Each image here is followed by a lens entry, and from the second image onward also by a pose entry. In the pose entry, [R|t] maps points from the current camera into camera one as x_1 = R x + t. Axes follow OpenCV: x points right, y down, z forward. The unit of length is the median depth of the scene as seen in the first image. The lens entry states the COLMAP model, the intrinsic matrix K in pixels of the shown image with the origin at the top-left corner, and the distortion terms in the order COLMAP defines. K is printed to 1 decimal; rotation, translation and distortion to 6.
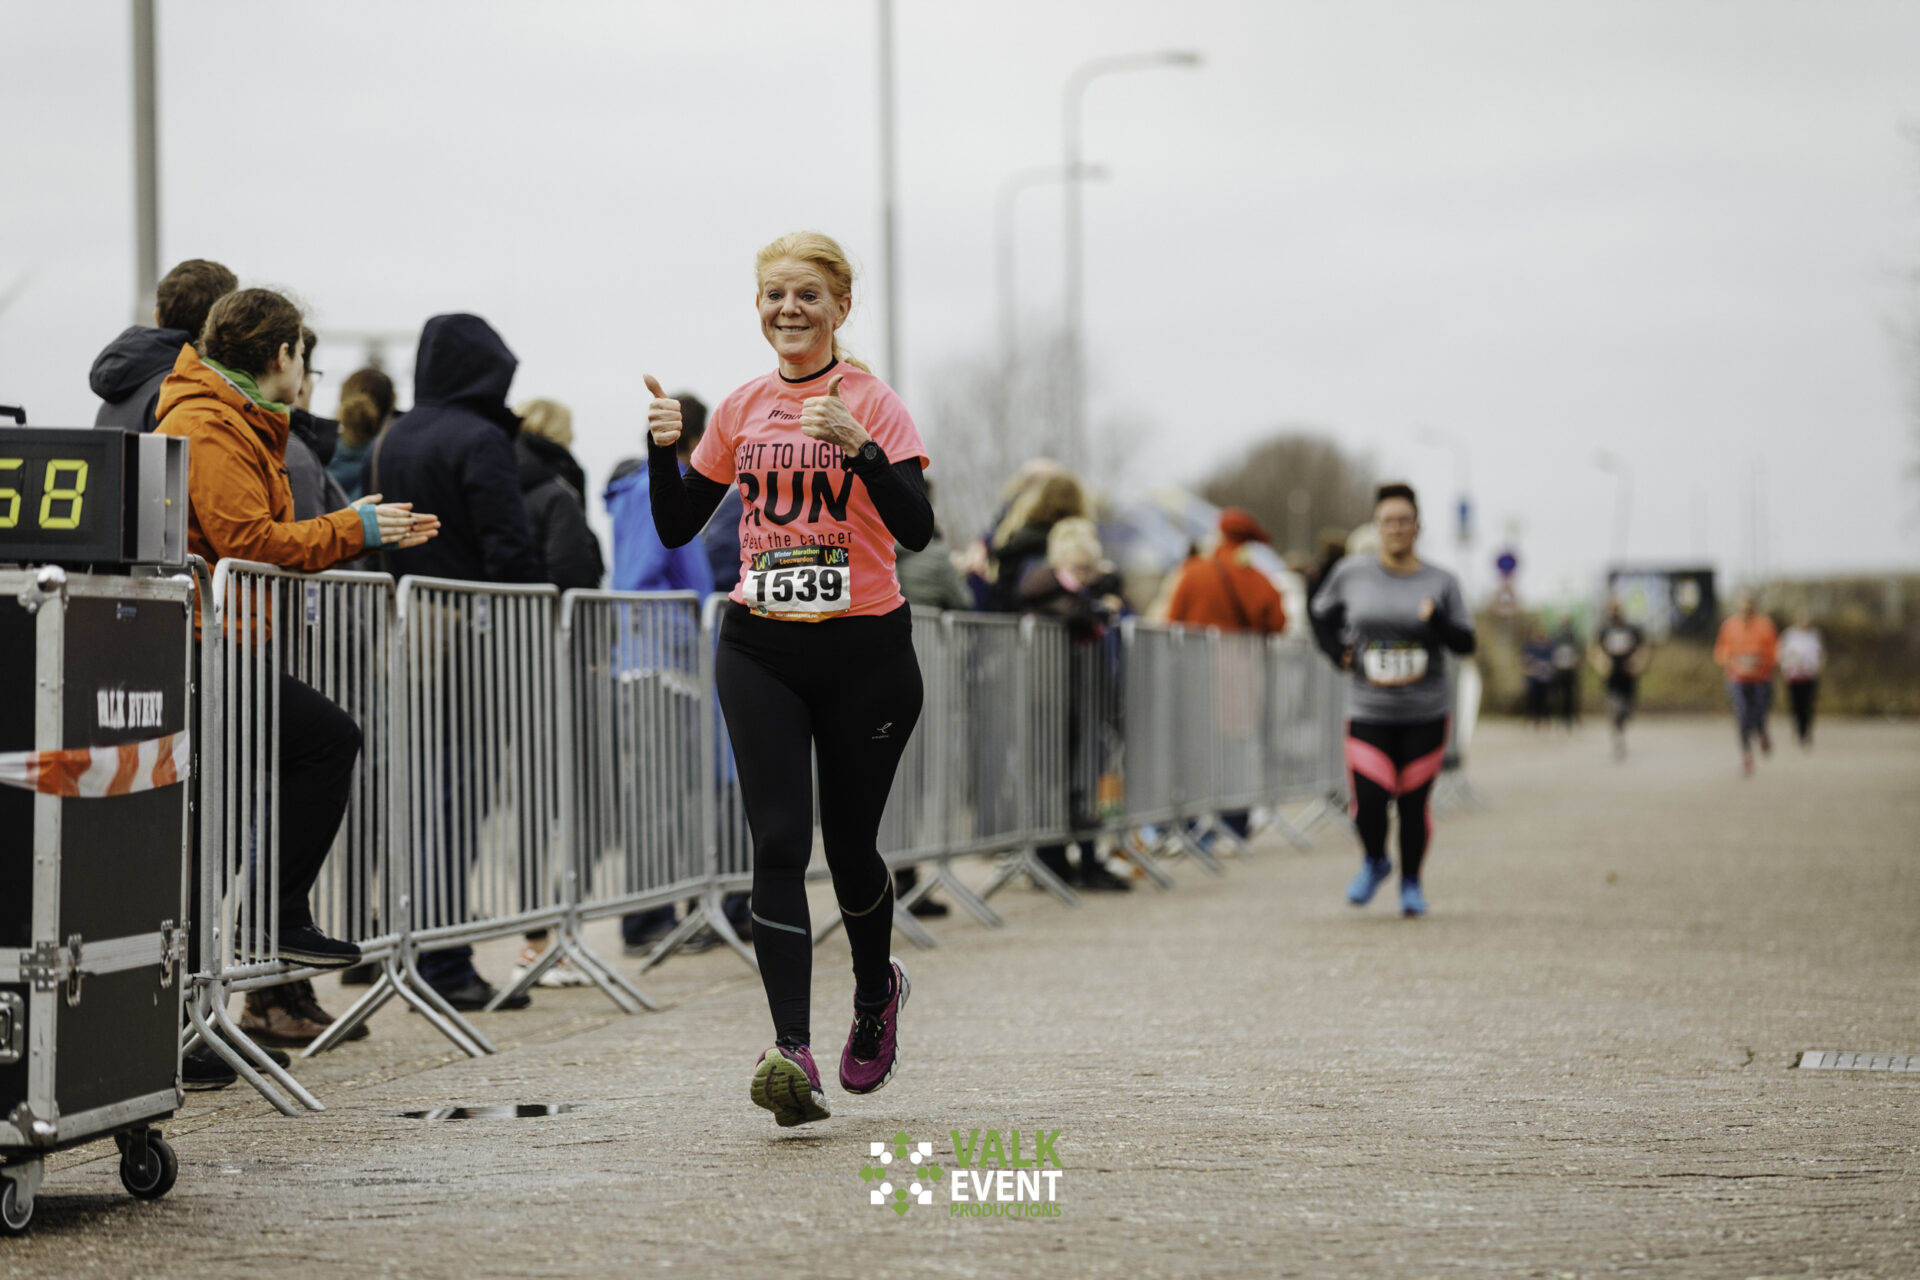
lens RADIAL K [[9053.0, 0, 960.0], [0, 9053.0, 640.0], [0, 0, 1]] dist [0.781185, 11.514815]
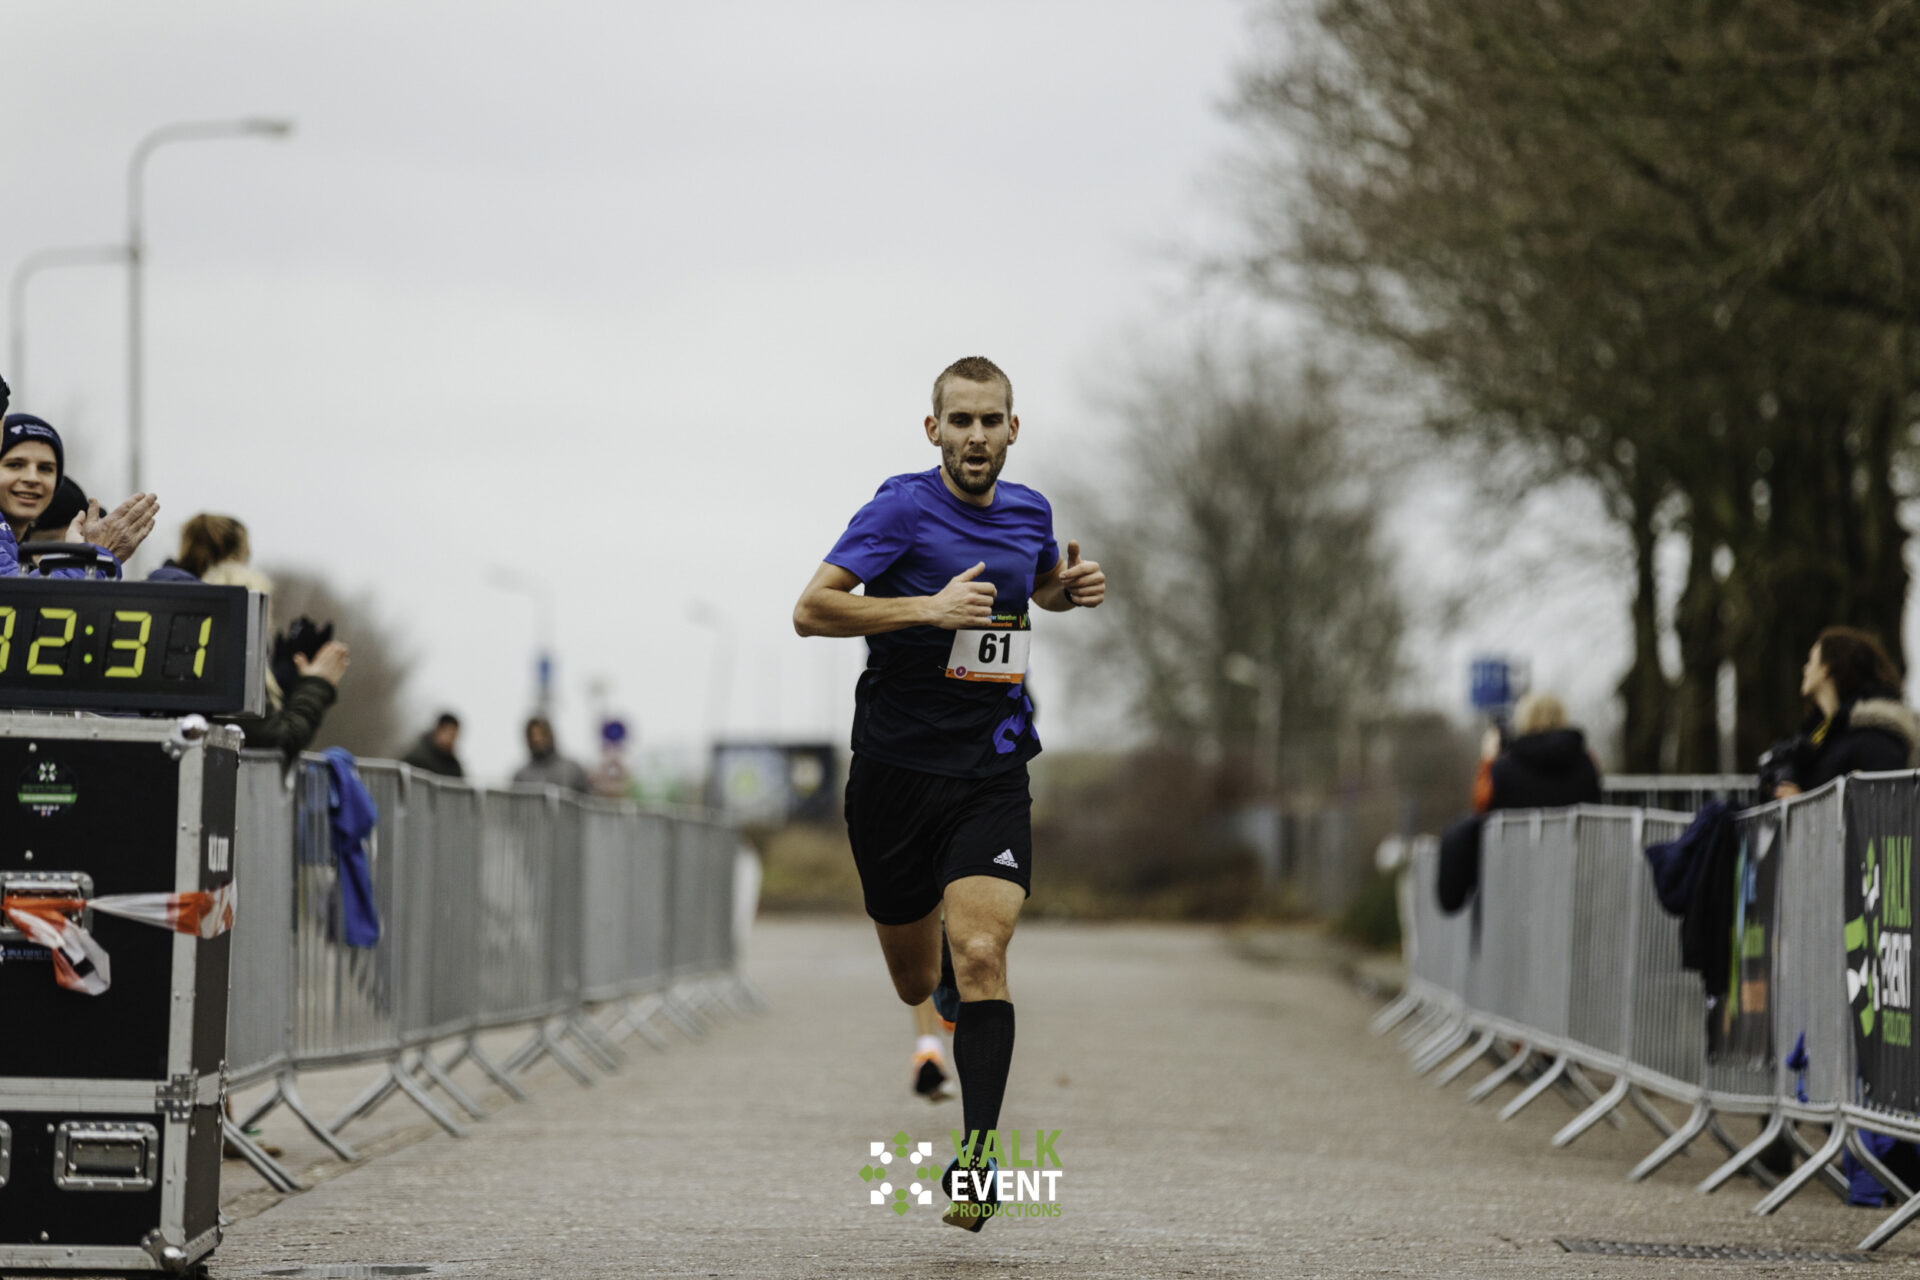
lens RADIAL K [[10935.6, 0, 960.0], [0, 10935.6, 640.0], [0, 0, 1]] dist [1.984875, -4.613602]
pose [[0.994672, 0.019716, 0.101186, -0.129408], [-0.018030, 0.999683, -0.017546, 0.003650], [-0.101500, 0.015628, 0.994713, -0.247643]]
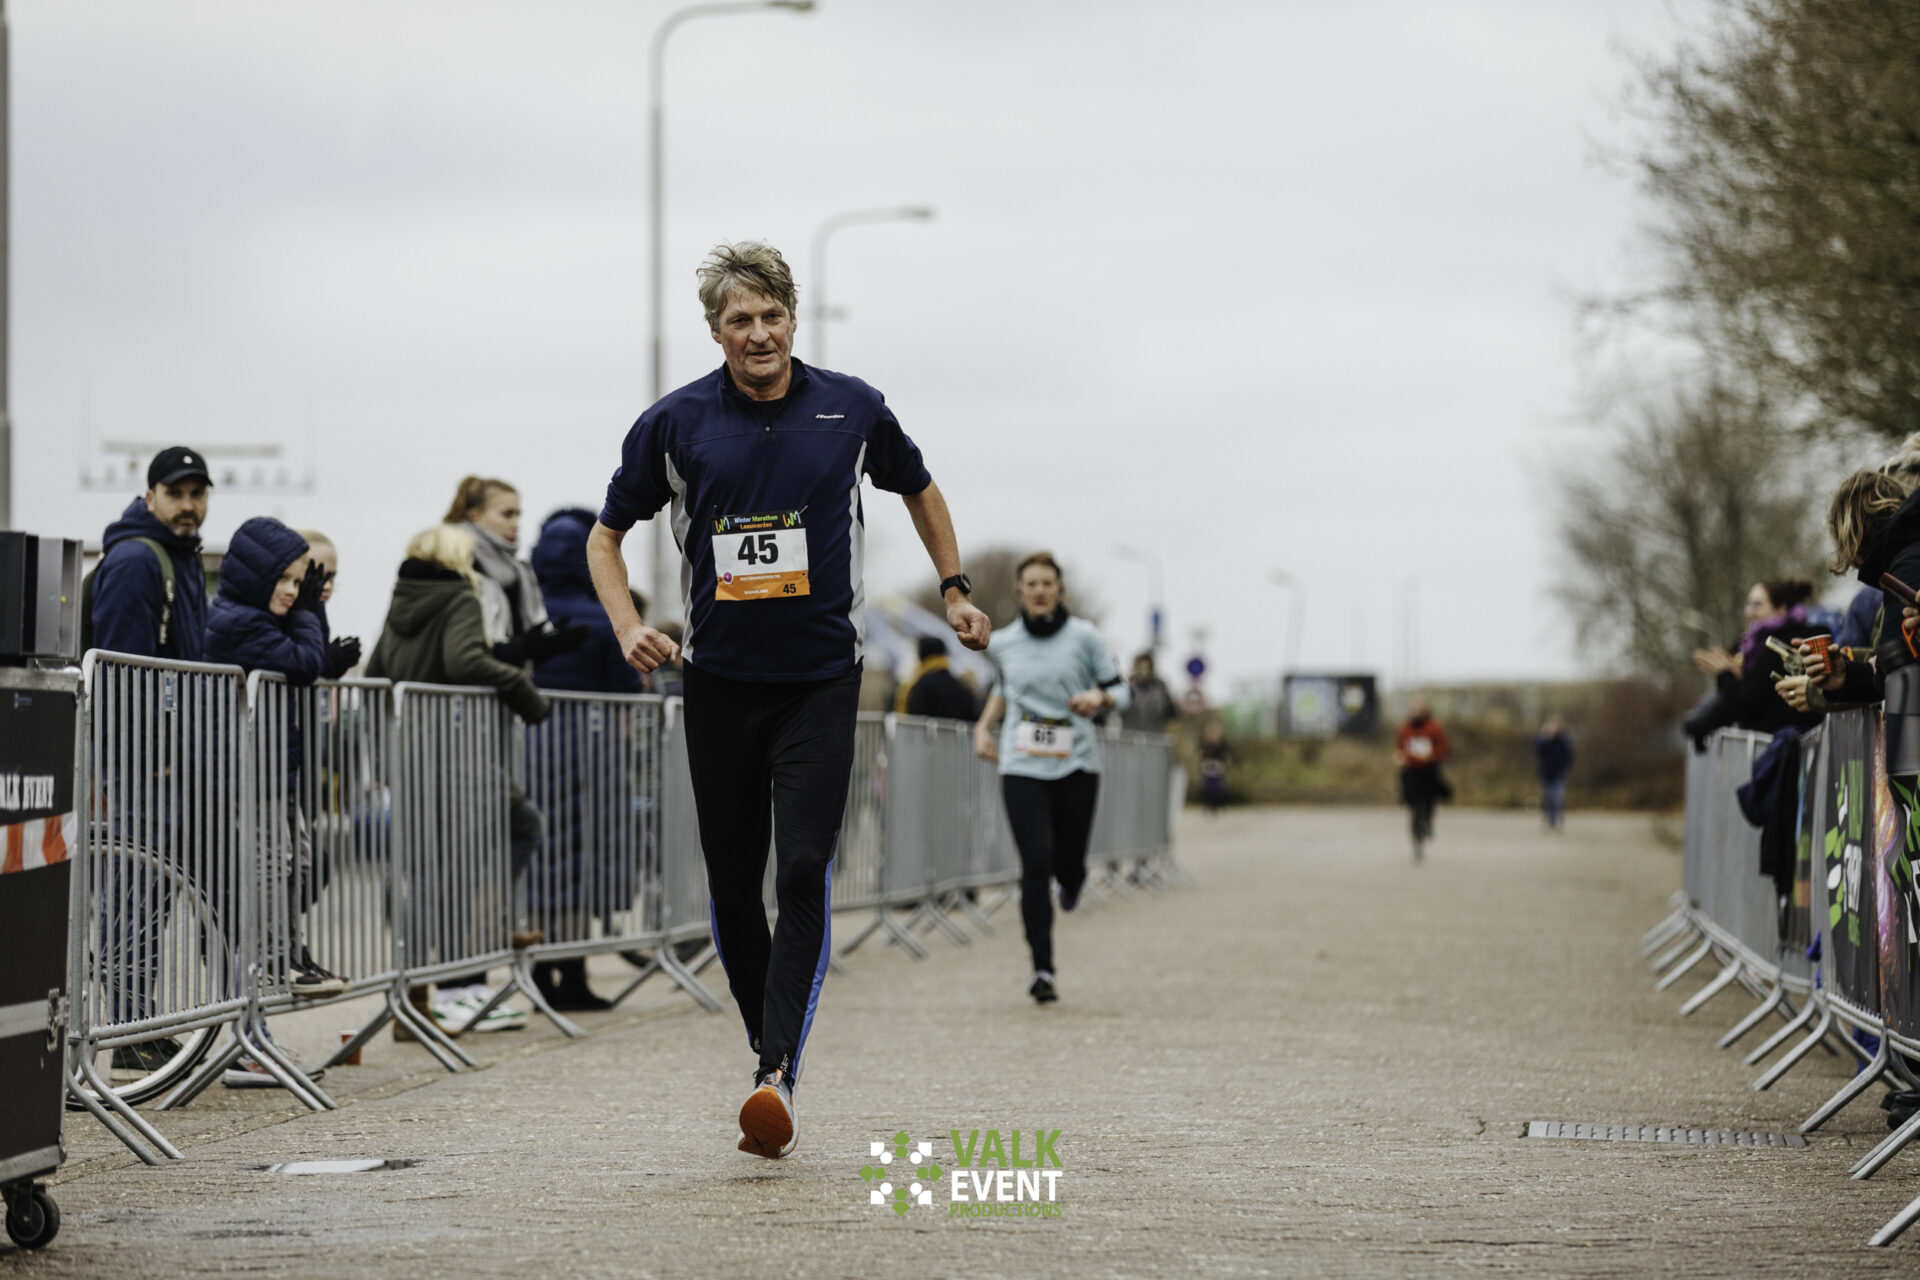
lens RADIAL K [[8051.4, 0, 967.7], [0, 8051.4, 600.2], [0, 0, 1]] dist [0.491557, 5.911494]
pose [[0.999331, 0.015886, 0.032932, -0.011542], [-0.015358, 0.999750, -0.016230, -0.001154], [-0.033182, 0.015714, 0.999326, 0.039031]]
